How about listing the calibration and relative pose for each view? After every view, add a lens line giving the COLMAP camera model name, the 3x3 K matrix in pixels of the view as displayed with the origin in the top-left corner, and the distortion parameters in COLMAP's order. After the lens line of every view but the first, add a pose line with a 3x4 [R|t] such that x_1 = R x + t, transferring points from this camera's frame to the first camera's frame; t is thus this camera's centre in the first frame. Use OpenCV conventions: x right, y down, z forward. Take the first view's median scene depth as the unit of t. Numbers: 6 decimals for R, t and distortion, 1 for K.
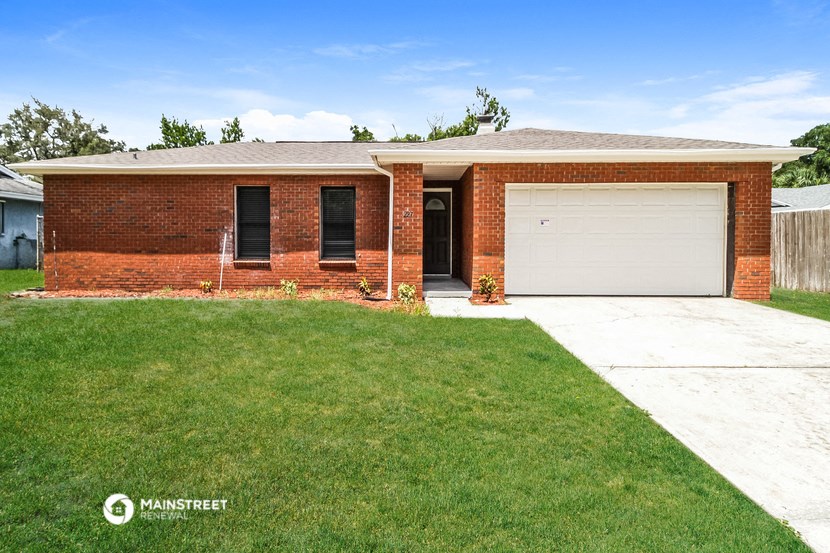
lens RADIAL K [[386.0, 0, 415.0], [0, 386.0, 338.6], [0, 0, 1]] dist [-0.003053, -0.000075]
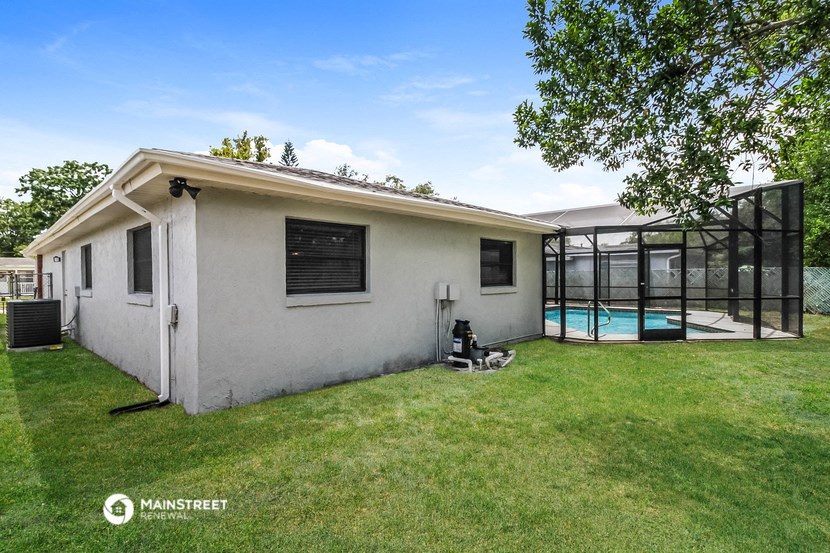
lens RADIAL K [[386.0, 0, 414.0], [0, 386.0, 274.4], [0, 0, 1]] dist [-0.003053, -0.000075]
pose [[0.999998, -0.001581, -0.001085, -0.002425], [0.001580, 0.999998, -0.001074, -0.198768], [0.001087, 0.001072, 0.999999, -0.000317]]
